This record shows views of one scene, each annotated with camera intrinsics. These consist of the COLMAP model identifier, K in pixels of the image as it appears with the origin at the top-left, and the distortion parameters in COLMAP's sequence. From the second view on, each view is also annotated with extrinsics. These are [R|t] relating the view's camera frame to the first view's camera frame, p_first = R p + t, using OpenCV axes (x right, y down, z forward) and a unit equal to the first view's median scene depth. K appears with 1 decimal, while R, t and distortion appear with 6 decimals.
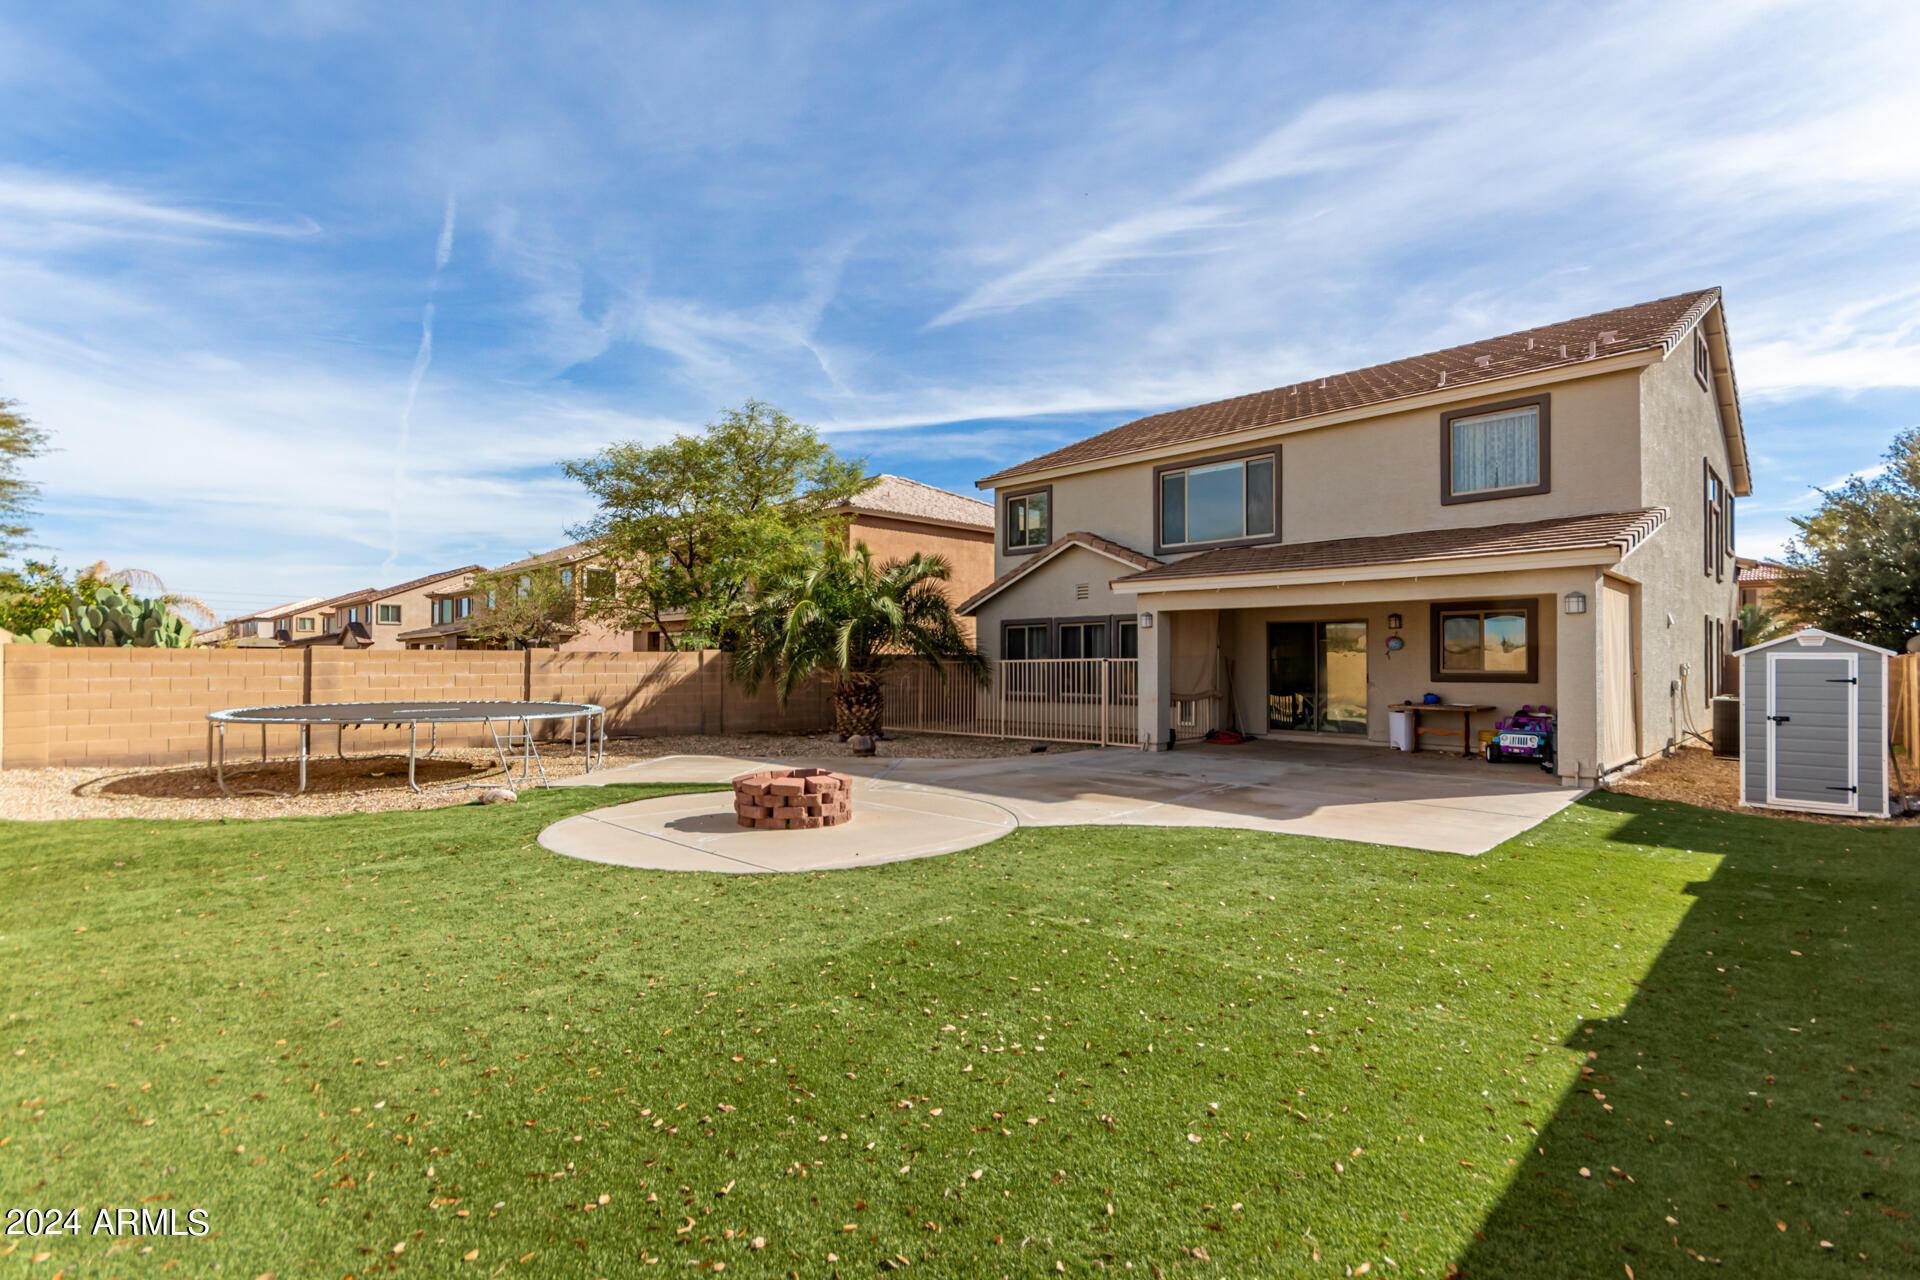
lens RADIAL K [[900.8, 0, 965.3], [0, 900.8, 676.0], [0, 0, 1]] dist [-0.001717, -0.000069]
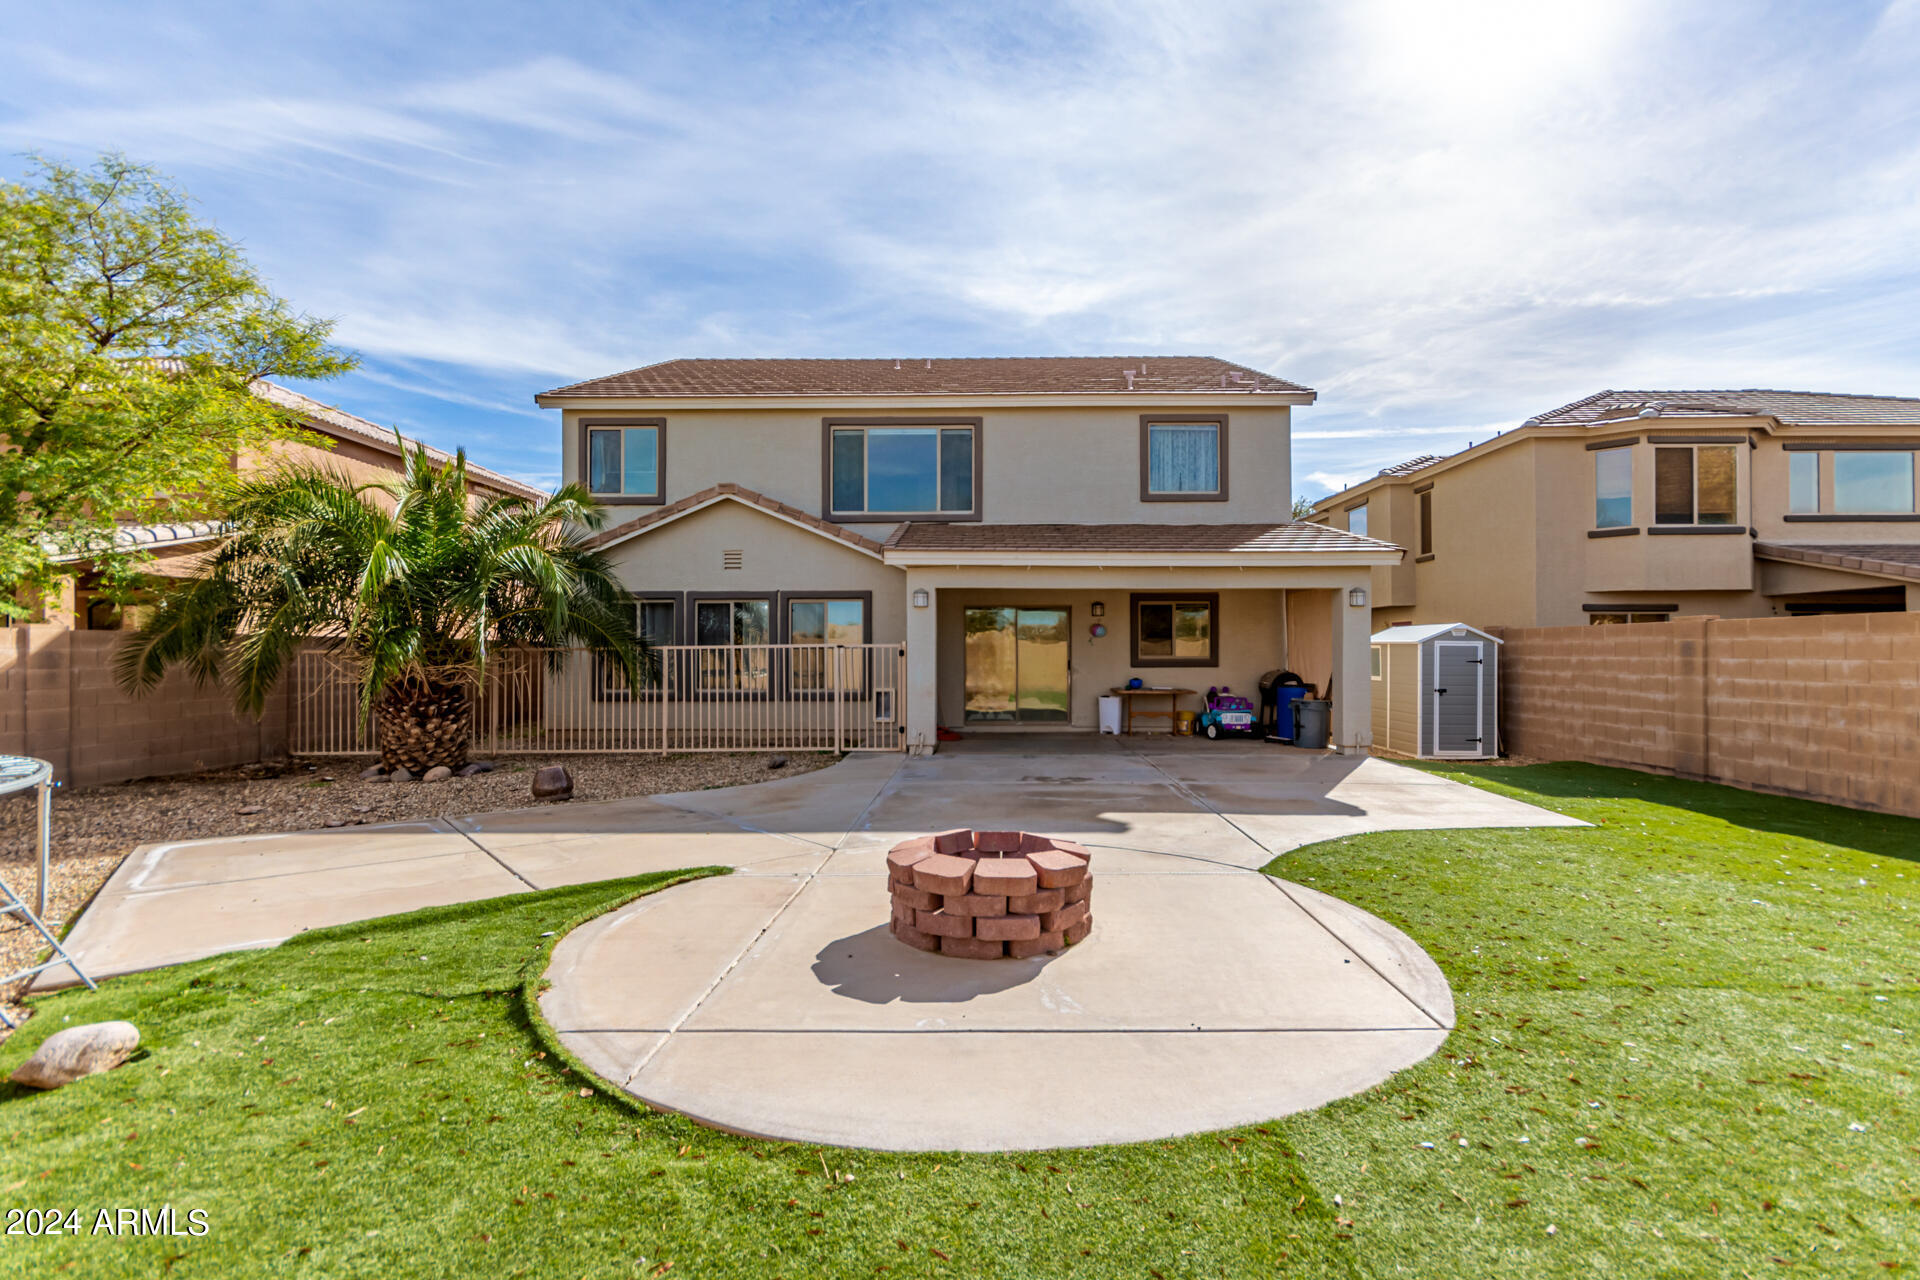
lens RADIAL K [[913.3, 0, 964.8], [0, 913.3, 657.0], [0, 0, 1]] dist [0.000757, 0.000259]
pose [[0.707542, -0.006239, 0.706644, -0.337295], [0.012191, 0.999920, -0.003378, -0.003948], [-0.706567, 0.011004, 0.707561, 0.337568]]
